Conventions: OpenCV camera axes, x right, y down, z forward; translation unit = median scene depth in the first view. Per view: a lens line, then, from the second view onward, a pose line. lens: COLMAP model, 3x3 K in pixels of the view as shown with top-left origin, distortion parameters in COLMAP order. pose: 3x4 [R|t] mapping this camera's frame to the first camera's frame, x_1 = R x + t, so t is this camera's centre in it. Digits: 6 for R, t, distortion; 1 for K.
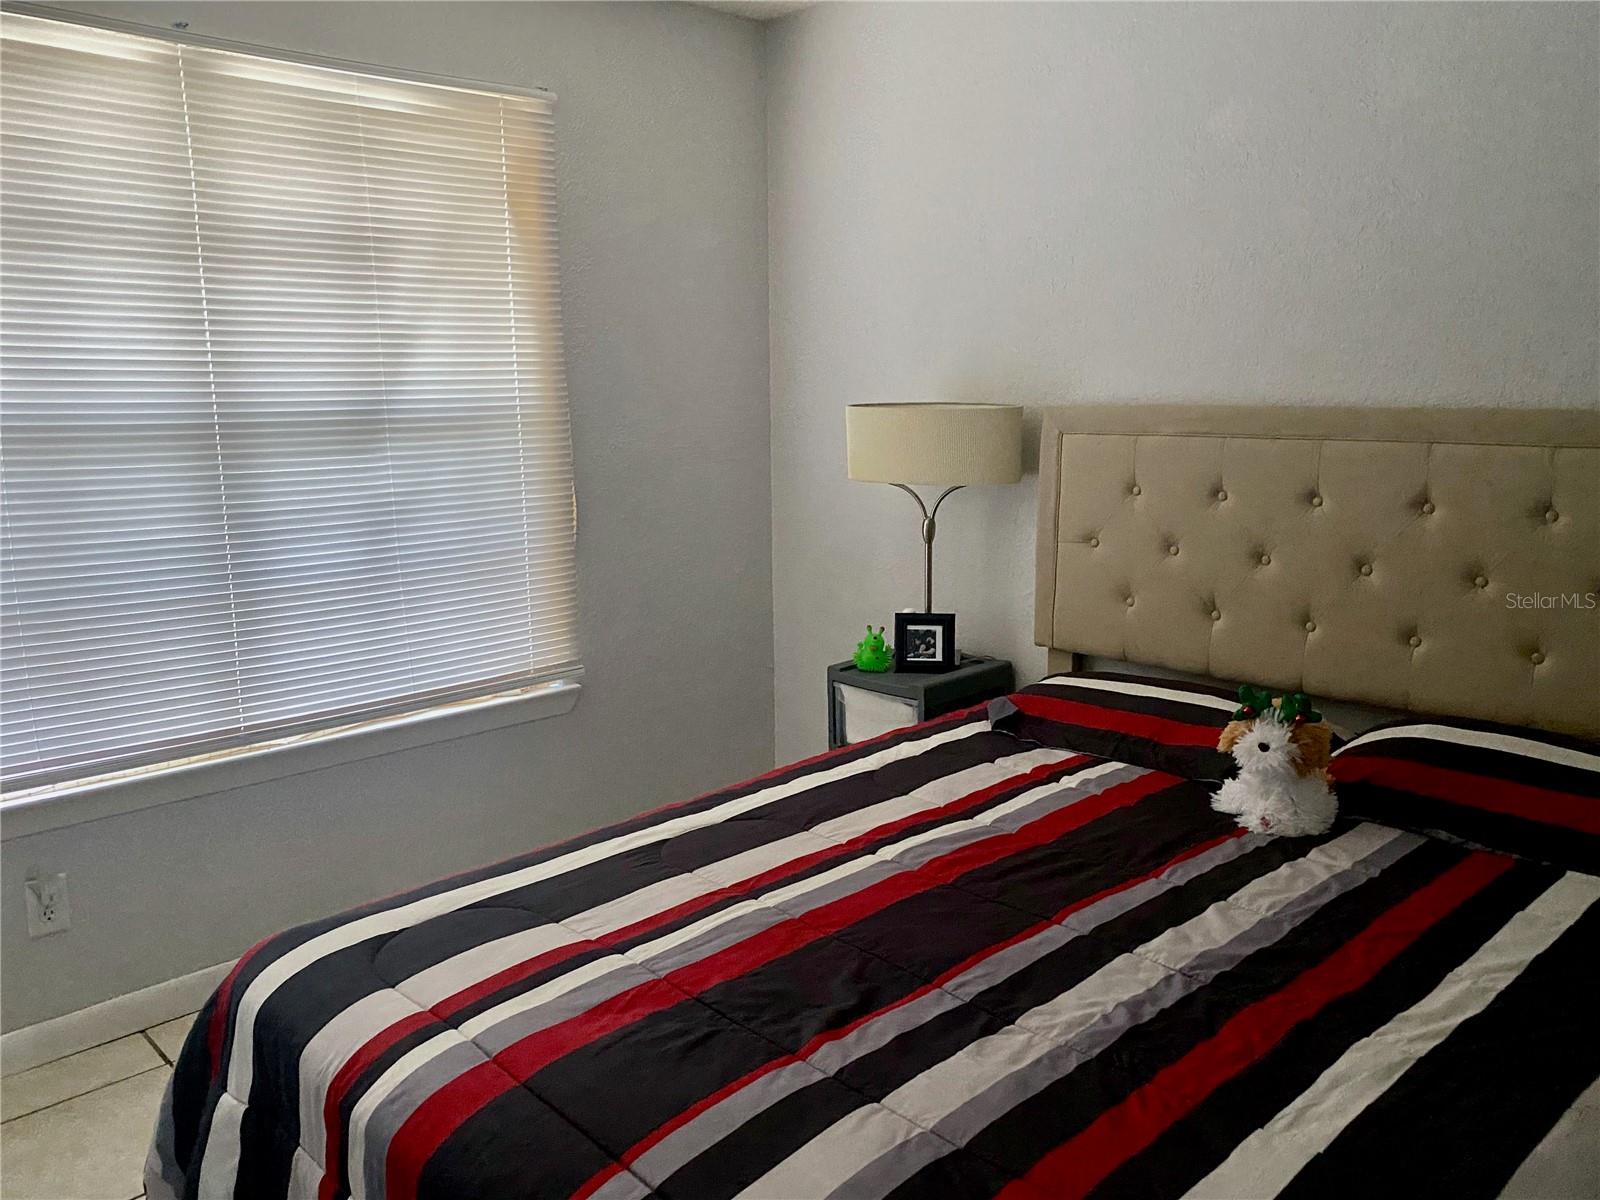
lens RADIAL K [[1203.9, 0, 798.4], [0, 1203.9, 603.7], [0, 0, 1]] dist [0.000999, -0.002043]
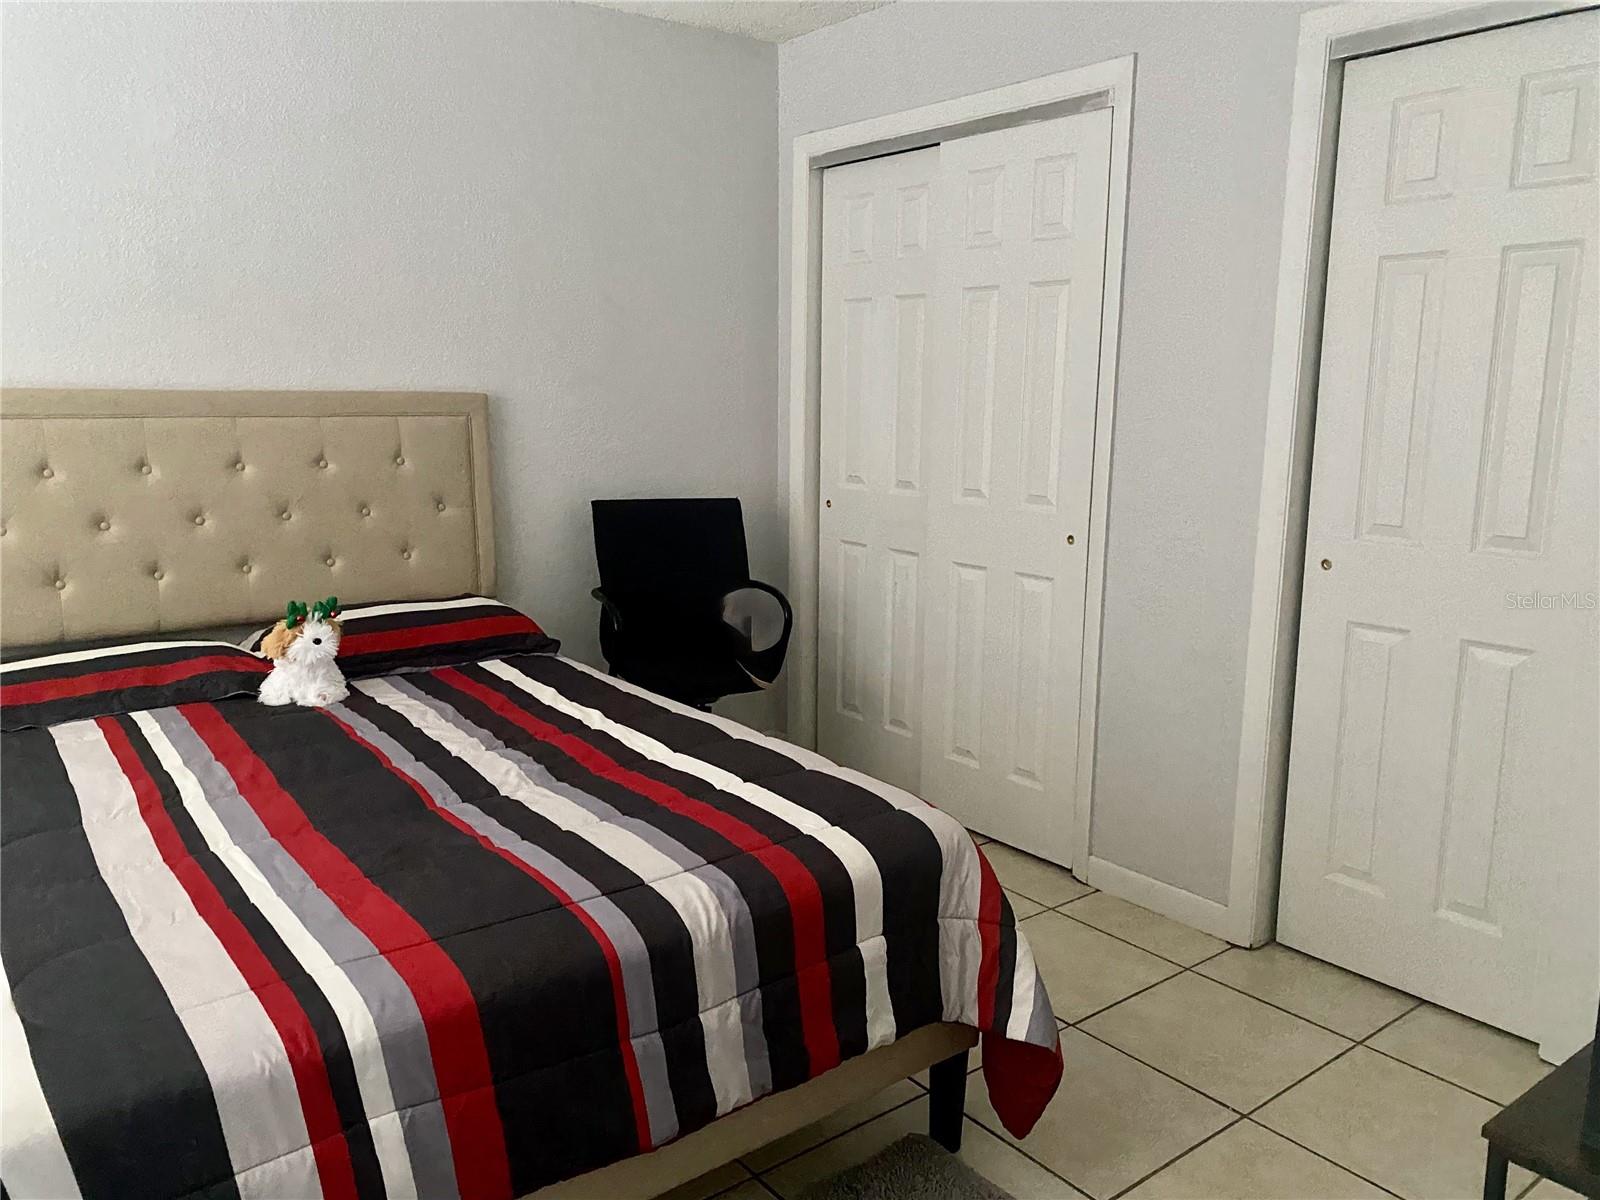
lens RADIAL K [[1203.9, 0, 799.9], [0, 1203.9, 598.0], [0, 0, 1]] dist [0.000999, -0.002043]
pose [[0.114032, -0.171492, 0.978564, -0.770367], [0.156122, 0.975844, 0.152823, -0.046433], [-0.981133, 0.135349, 0.138051, 0.231338]]
